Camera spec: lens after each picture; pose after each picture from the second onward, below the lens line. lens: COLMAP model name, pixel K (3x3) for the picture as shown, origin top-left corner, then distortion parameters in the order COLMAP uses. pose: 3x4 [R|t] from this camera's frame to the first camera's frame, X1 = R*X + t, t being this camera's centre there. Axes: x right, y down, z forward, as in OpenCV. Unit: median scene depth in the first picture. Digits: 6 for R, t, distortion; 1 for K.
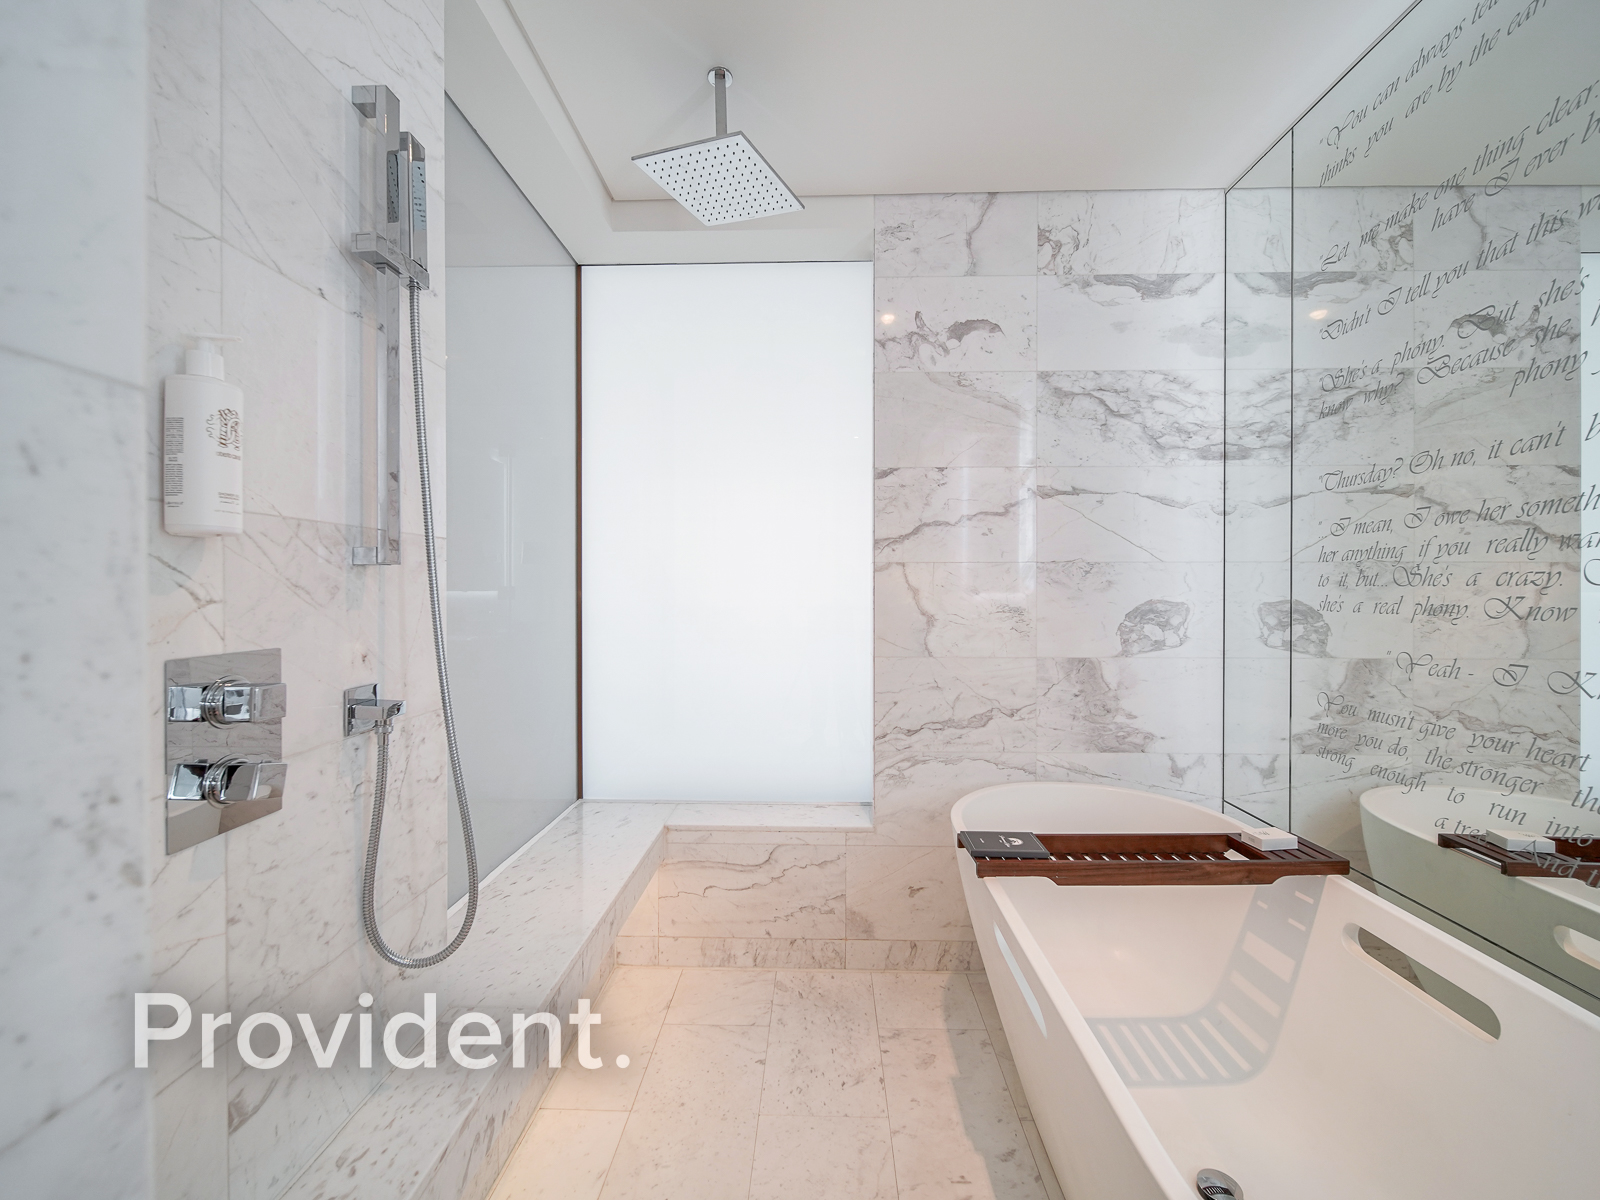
lens RADIAL K [[649.7, 0, 807.5], [0, 649.7, 590.8], [0, 0, 1]] dist [-0.001509, -0.001030]
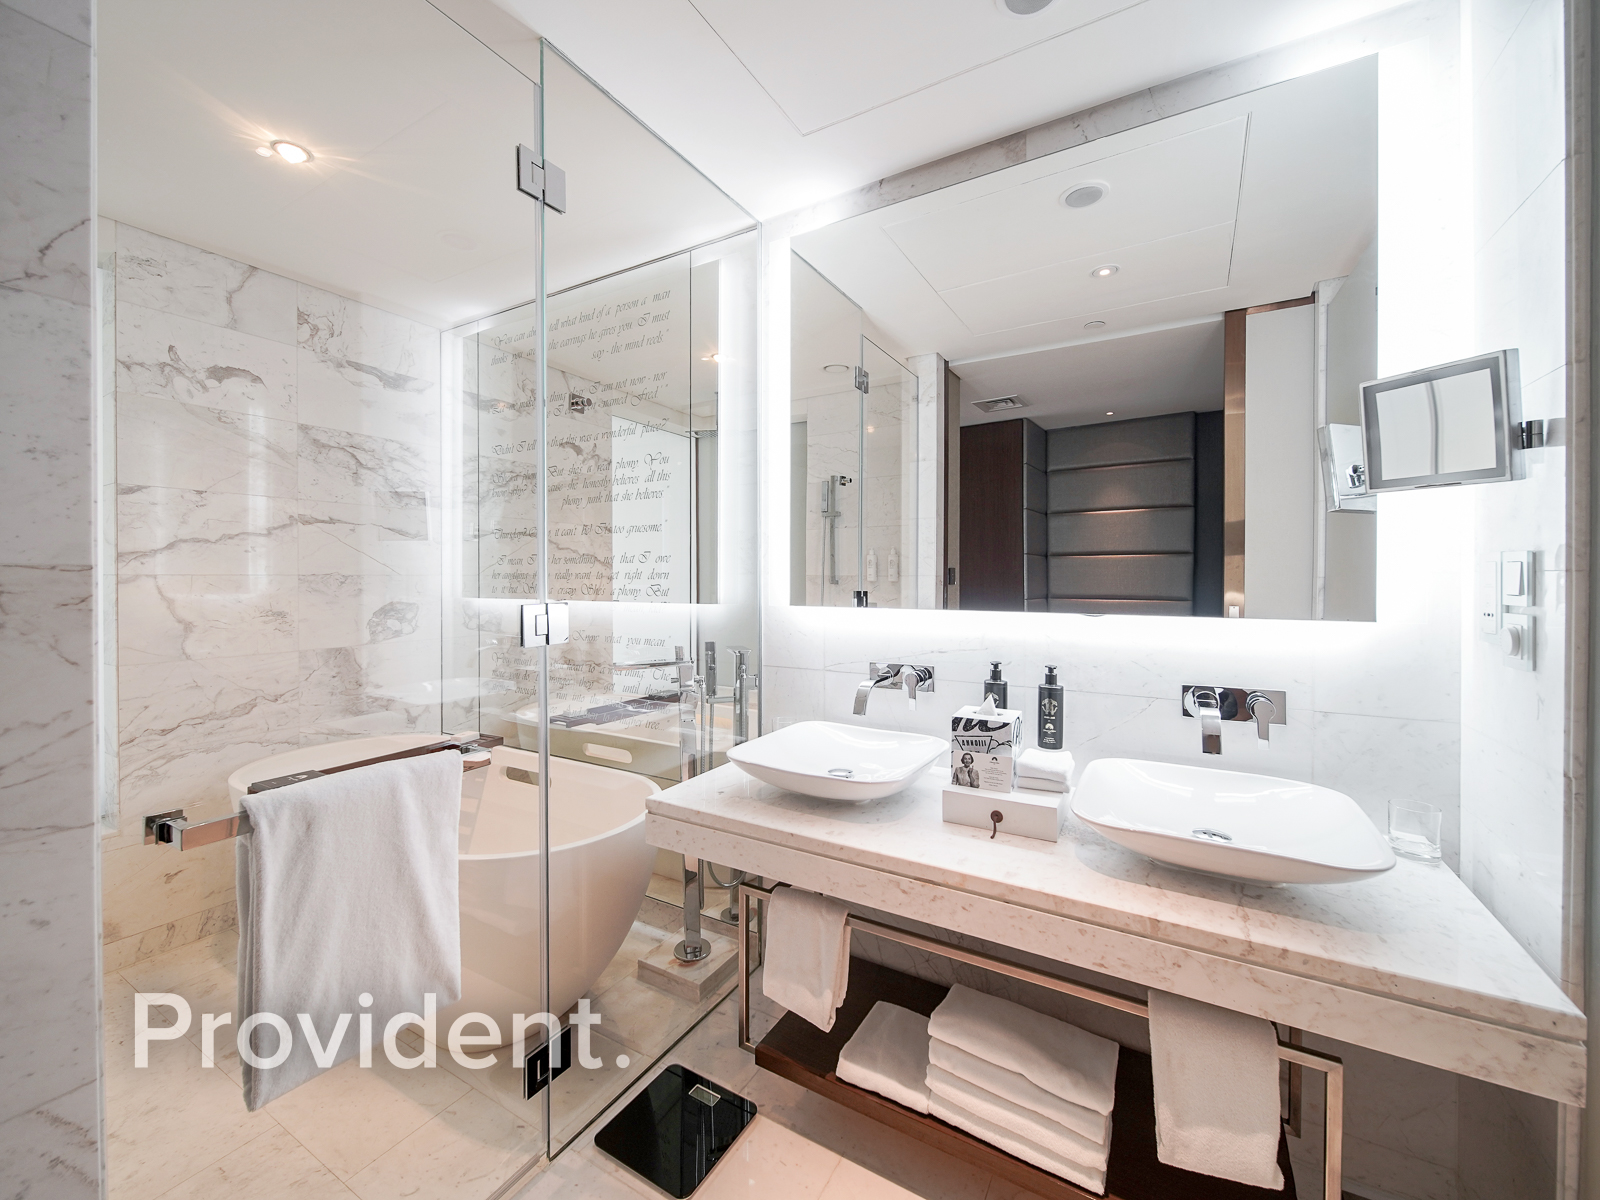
lens RADIAL K [[660.0, 0, 795.6], [0, 660.0, 579.4], [0, 0, 1]] dist [0.000747, -0.002654]
pose [[0.493815, -0.006534, 0.869542, -0.286826], [0.005328, 0.999976, 0.004489, -0.036869], [-0.869551, 0.002416, 0.493838, -0.474941]]
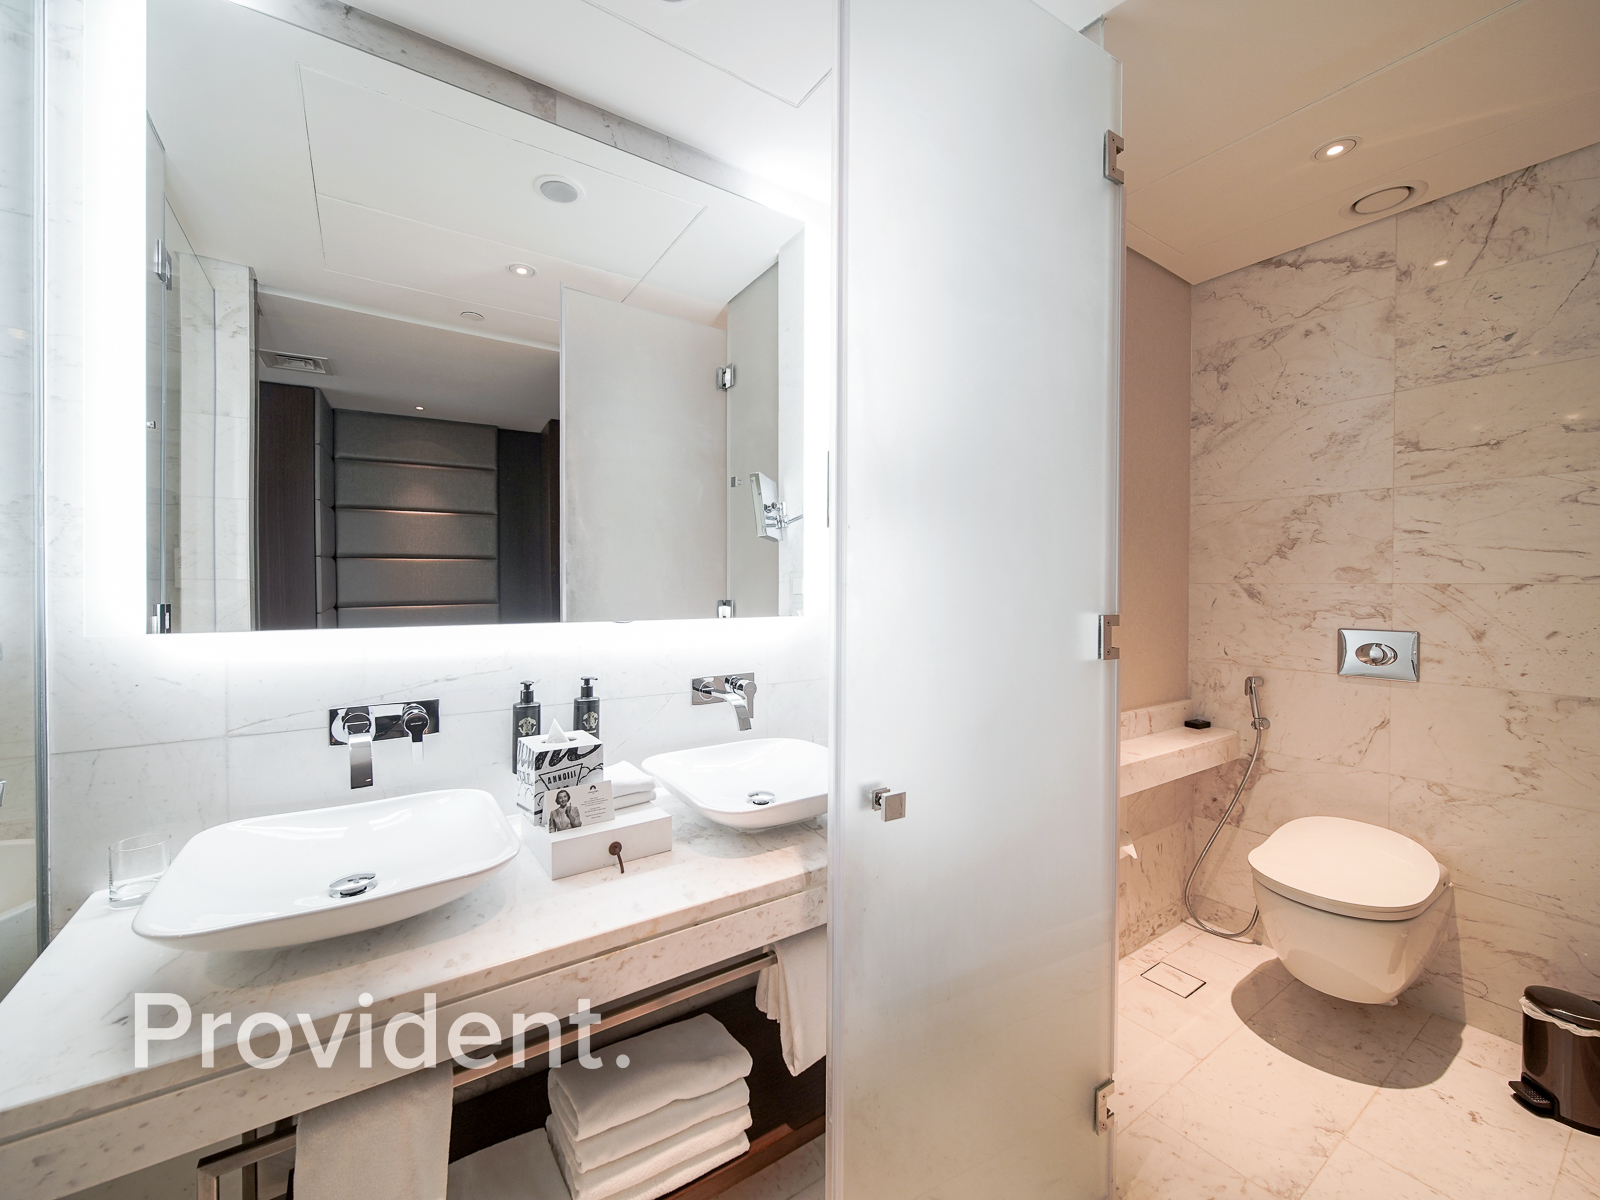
lens RADIAL K [[649.0, 0, 785.8], [0, 649.0, 588.5], [0, 0, 1]] dist [-0.001737, -0.000901]
pose [[-0.580650, -0.010568, 0.814085, -0.176182], [-0.002468, 0.999934, 0.011220, -0.038164], [-0.814150, 0.004506, -0.580638, -0.092892]]
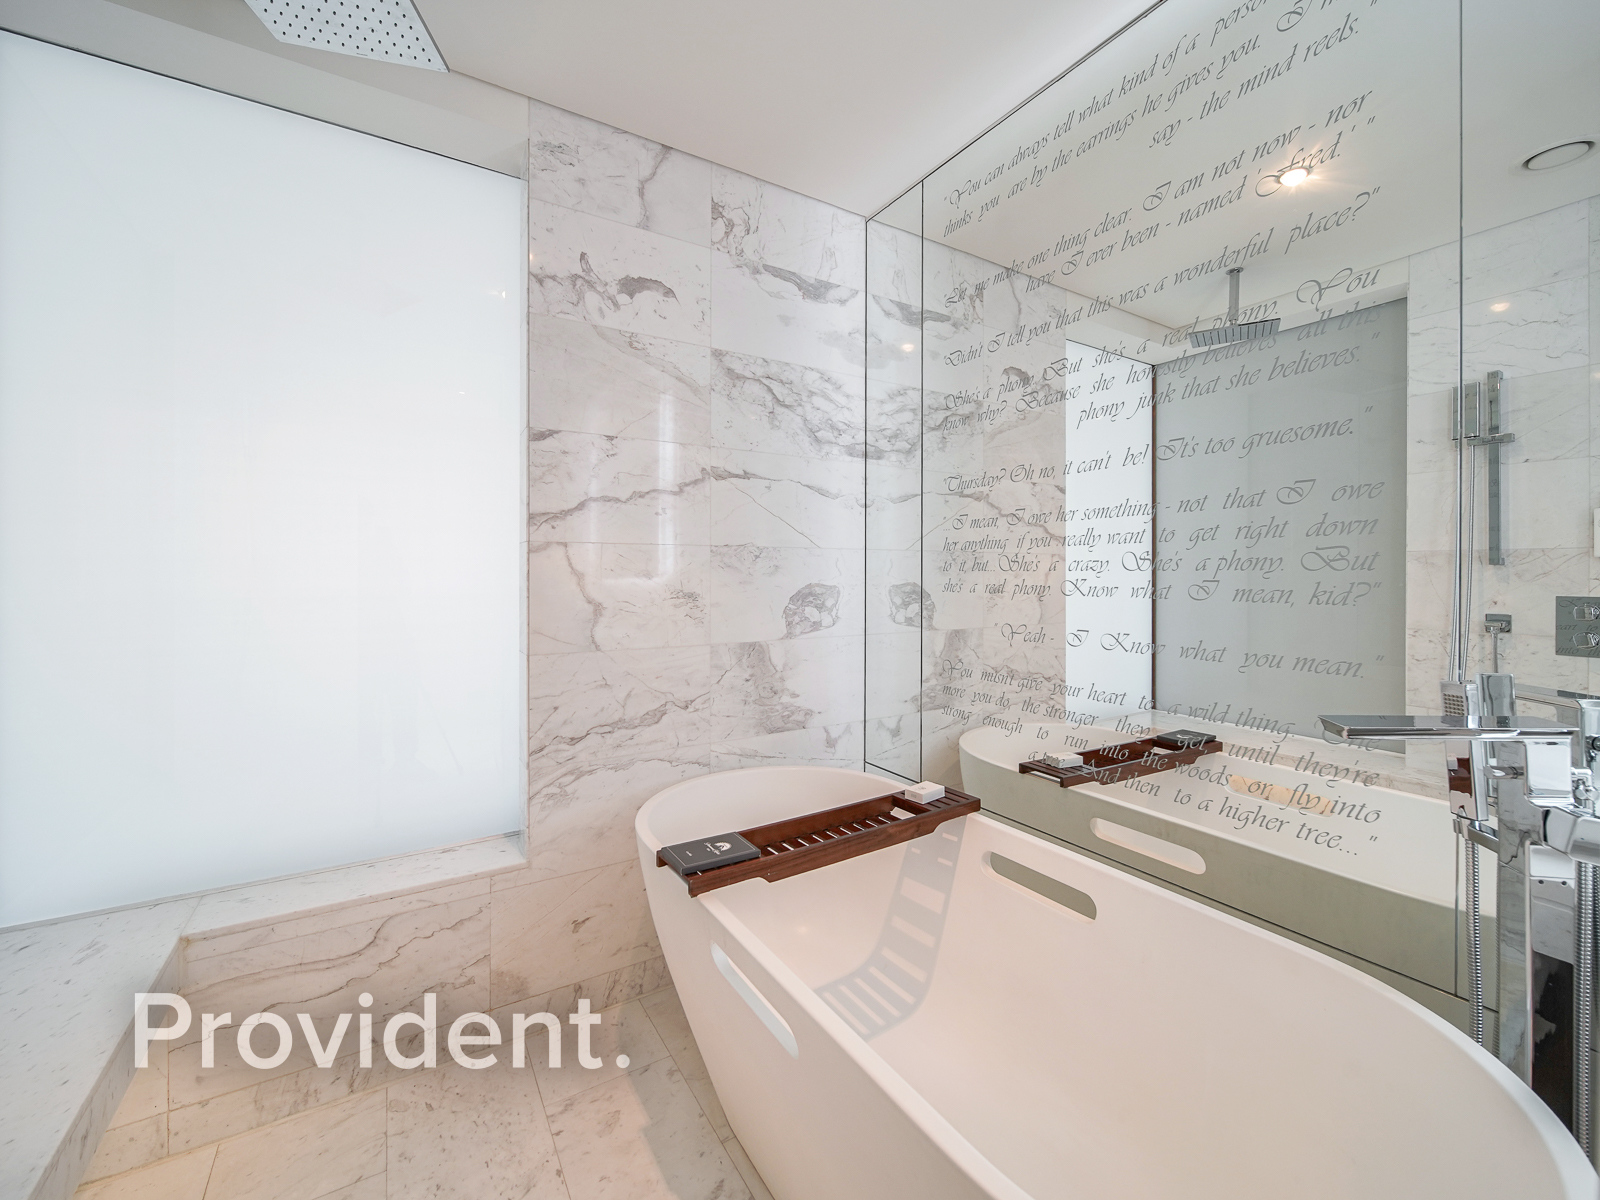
lens RADIAL K [[659.6, 0, 815.5], [0, 659.6, 573.3], [0, 0, 1]] dist [-0.001530, -0.000507]
pose [[0.826684, 0.000068, 0.562667, -0.070598], [0.001795, 0.999995, -0.002759, 0.000119], [-0.562664, 0.003291, 0.826679, 0.104832]]
